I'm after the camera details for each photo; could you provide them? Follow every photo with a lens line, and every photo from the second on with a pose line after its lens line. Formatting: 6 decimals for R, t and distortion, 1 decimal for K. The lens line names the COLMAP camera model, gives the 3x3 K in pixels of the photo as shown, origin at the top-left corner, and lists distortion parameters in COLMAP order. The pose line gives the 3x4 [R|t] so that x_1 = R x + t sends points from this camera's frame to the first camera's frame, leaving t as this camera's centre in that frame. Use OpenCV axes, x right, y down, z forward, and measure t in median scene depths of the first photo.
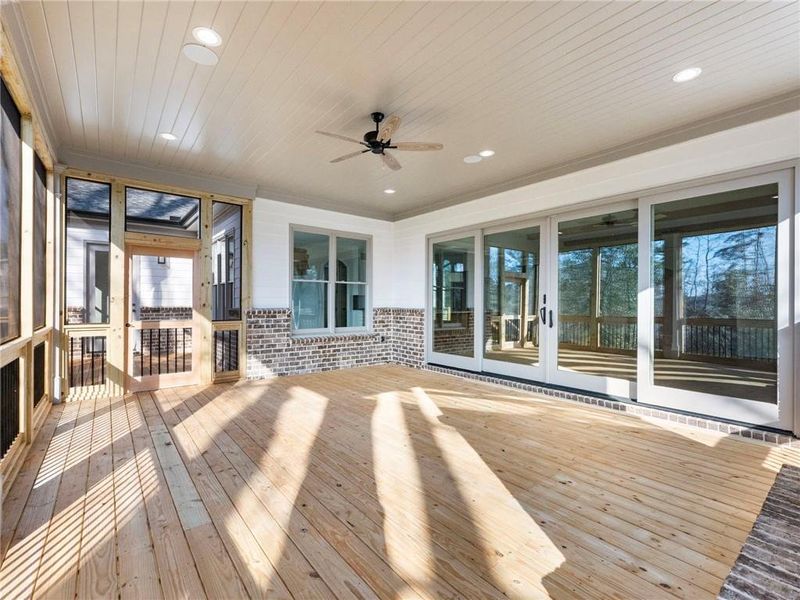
lens RADIAL K [[368.6, 0, 401.4], [0, 368.6, 303.6], [0, 0, 1]] dist [0.001311, 0.000704]
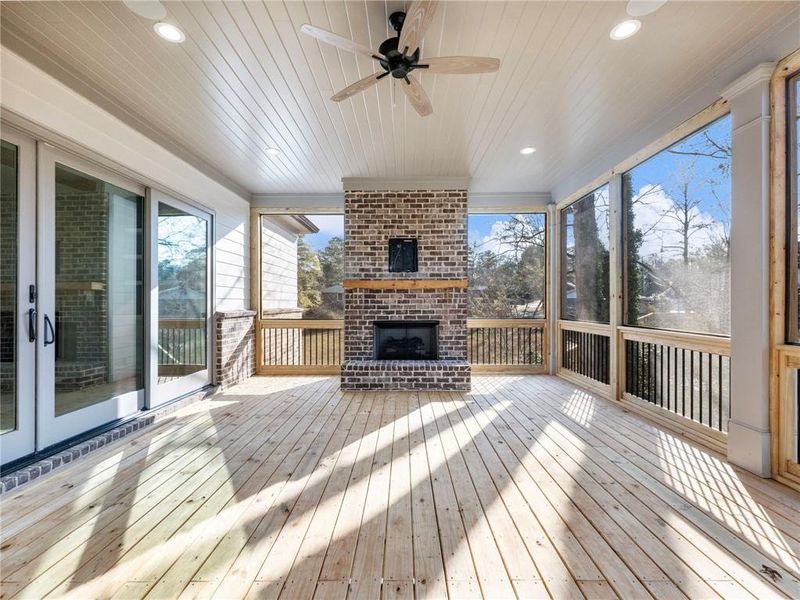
lens RADIAL K [[367.7, 0, 406.8], [0, 367.7, 297.5], [0, 0, 1]] dist [0.000227, -0.000040]
pose [[-0.784354, 0.004867, 0.620295, -0.475435], [-0.001478, 0.999952, -0.009716, -0.001817], [-0.620312, -0.008538, -0.784309, 1.480899]]
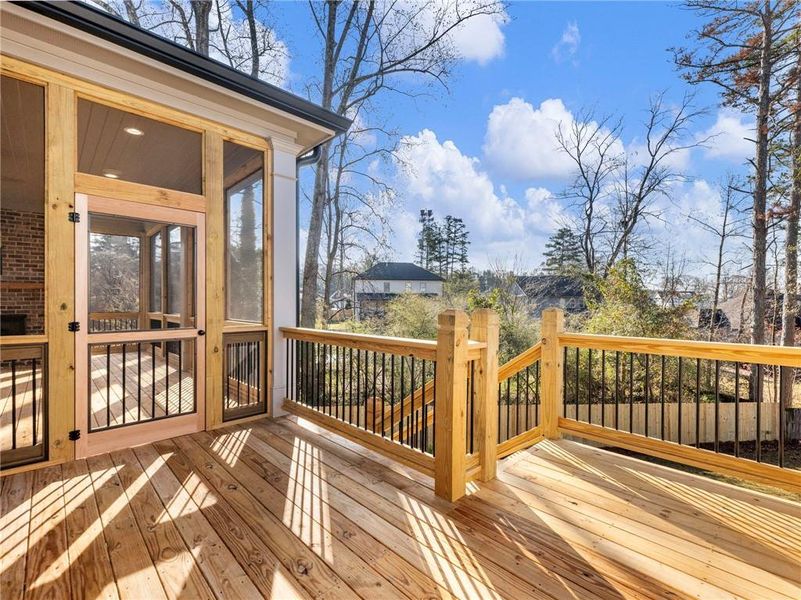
lens RADIAL K [[362.7, 0, 400.4], [0, 362.7, 304.0], [0, 0, 1]] dist [-0.000108, -0.000024]
pose [[-0.995427, -0.002029, -0.095508, -1.402237], [-0.002515, 0.999984, 0.004968, 0.010596], [0.095496, 0.005186, -0.995416, 2.283504]]
